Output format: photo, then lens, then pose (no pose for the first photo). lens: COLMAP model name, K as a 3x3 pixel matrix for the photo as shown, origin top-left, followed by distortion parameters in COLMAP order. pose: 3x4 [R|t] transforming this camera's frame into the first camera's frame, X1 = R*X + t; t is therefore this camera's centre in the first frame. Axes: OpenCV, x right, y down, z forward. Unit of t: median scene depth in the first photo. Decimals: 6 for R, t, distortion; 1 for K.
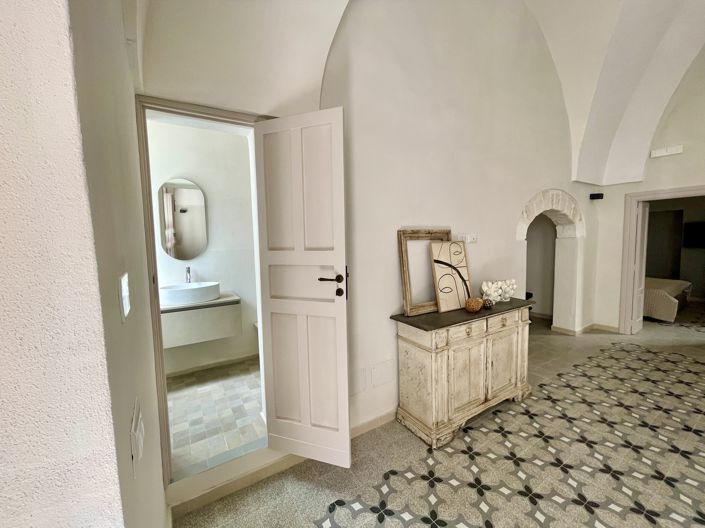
lens RADIAL K [[286.4, 0, 350.2], [0, 286.4, 263.0], [0, 0, 1]] dist [-0.000970, -0.000394]
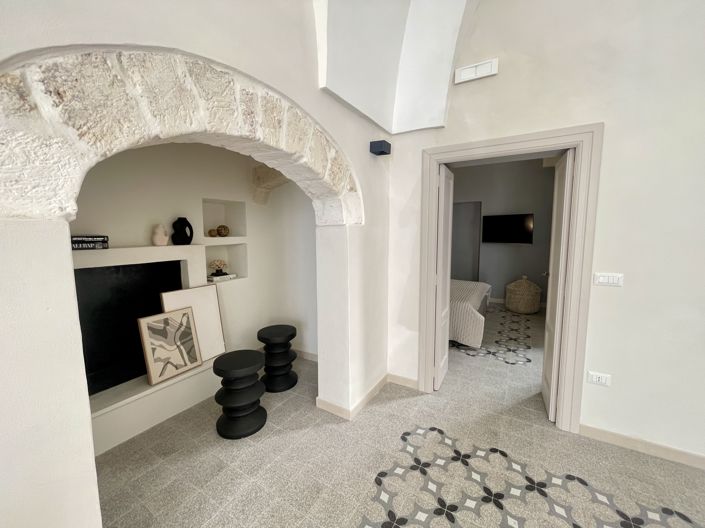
lens RADIAL K [[286.4, 0, 350.2], [0, 286.4, 263.0], [0, 0, 1]] dist [-0.000970, -0.000394]
pose [[0.893440, -0.031354, 0.448086, 0.612541], [0.022440, 0.999431, 0.025190, -0.039032], [-0.448621, -0.012451, 0.893636, 0.593236]]
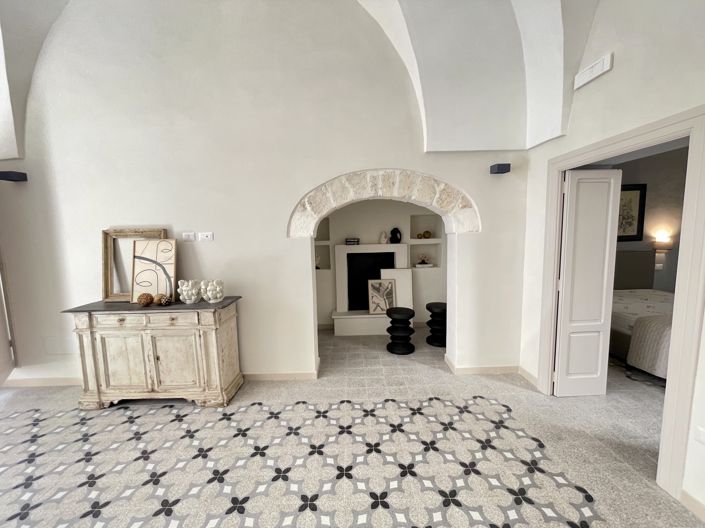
lens RADIAL K [[286.4, 0, 350.2], [0, 286.4, 263.0], [0, 0, 1]] dist [-0.000970, -0.000394]
pose [[0.854142, 0.058910, -0.516692, 0.987199], [-0.038867, 0.998016, 0.049536, -0.044353], [0.518585, -0.022229, 0.854737, 0.296025]]
